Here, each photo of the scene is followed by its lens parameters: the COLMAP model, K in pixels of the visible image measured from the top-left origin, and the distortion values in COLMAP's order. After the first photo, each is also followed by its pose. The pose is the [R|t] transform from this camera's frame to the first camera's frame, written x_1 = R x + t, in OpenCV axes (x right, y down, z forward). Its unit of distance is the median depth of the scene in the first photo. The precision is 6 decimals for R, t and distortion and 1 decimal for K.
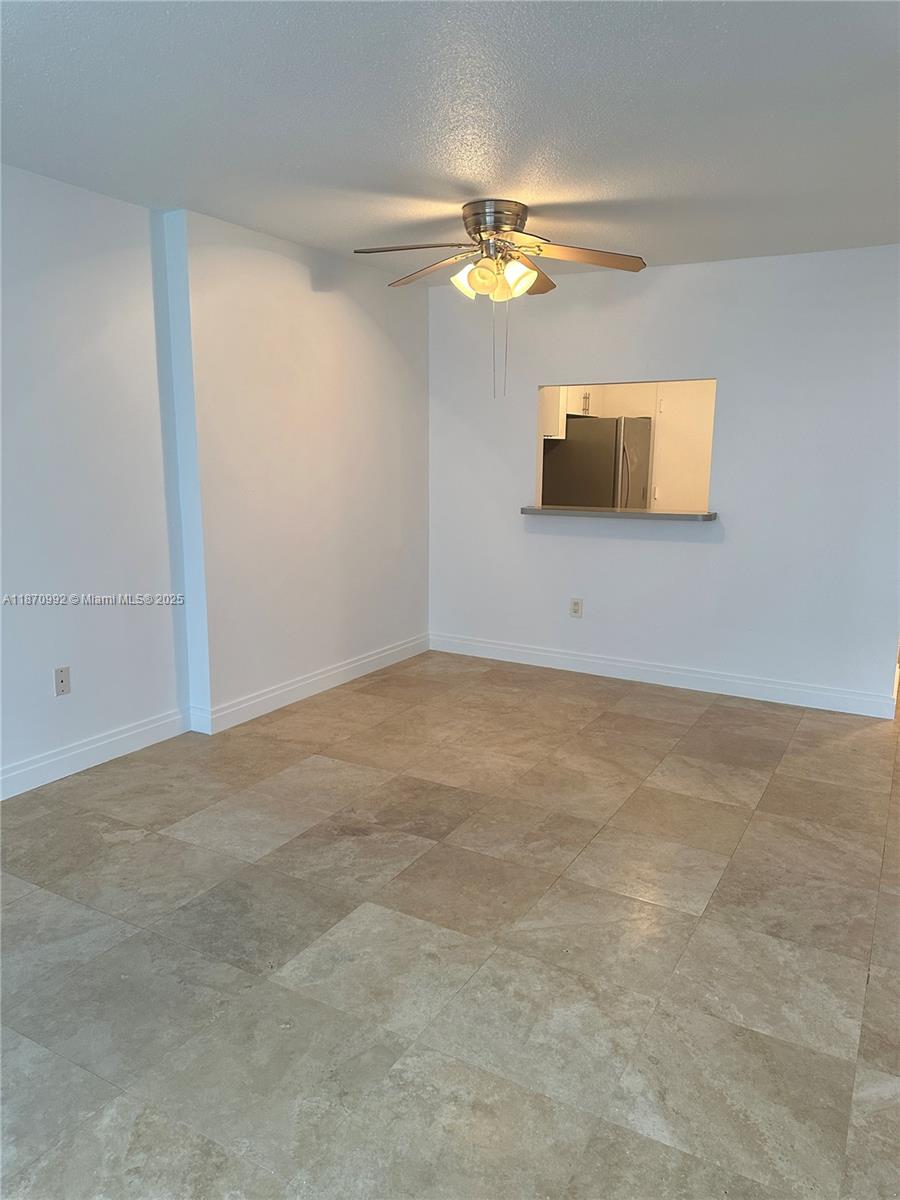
lens RADIAL K [[841.3, 0, 450.0], [0, 841.3, 600.0], [0, 0, 1]] dist [0.139005, -0.247125]
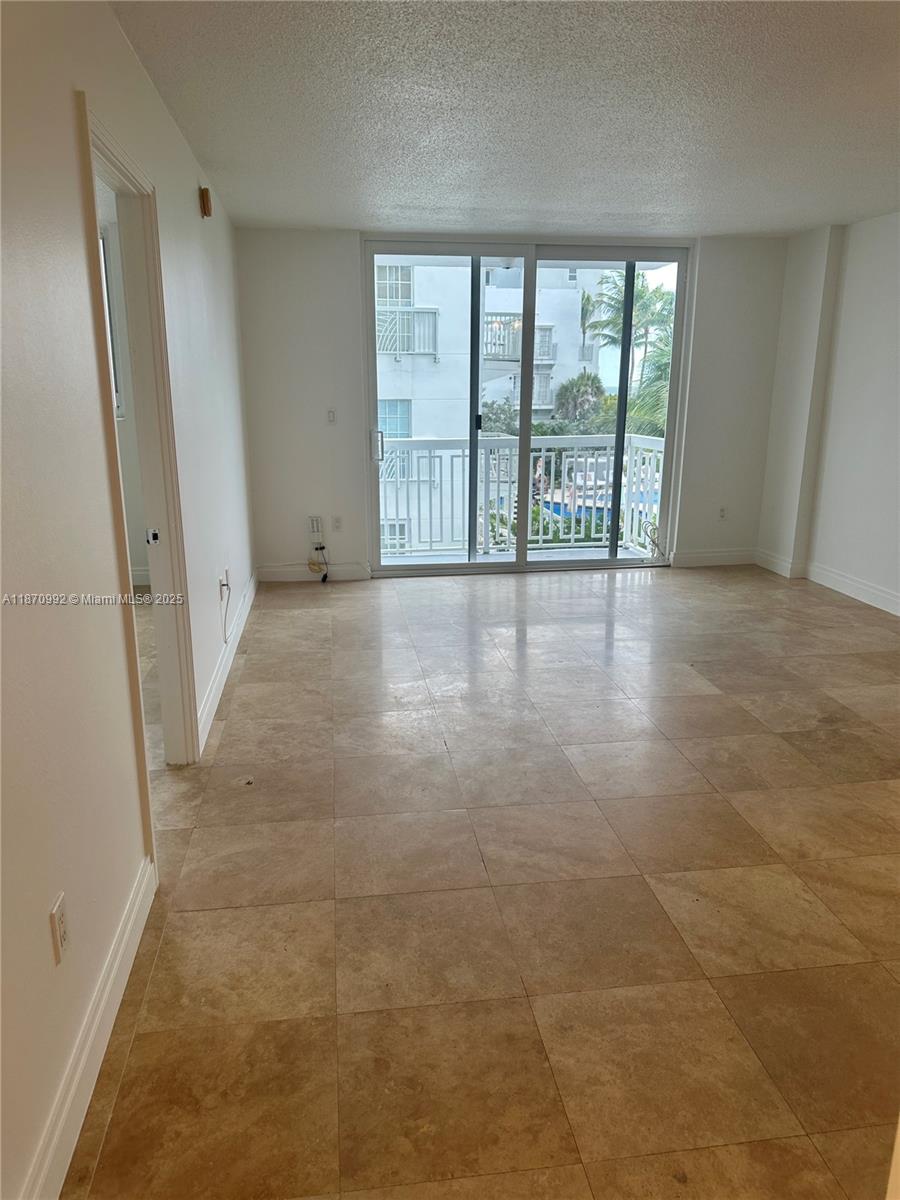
lens RADIAL K [[841.3, 0, 450.0], [0, 841.3, 600.0], [0, 0, 1]] dist [0.139005, -0.247125]
pose [[-0.795108, 0.138316, -0.590484, 0.993278], [-0.120293, 0.918332, 0.377090, -0.267148], [0.594418, 0.370858, -0.713535, 1.480344]]
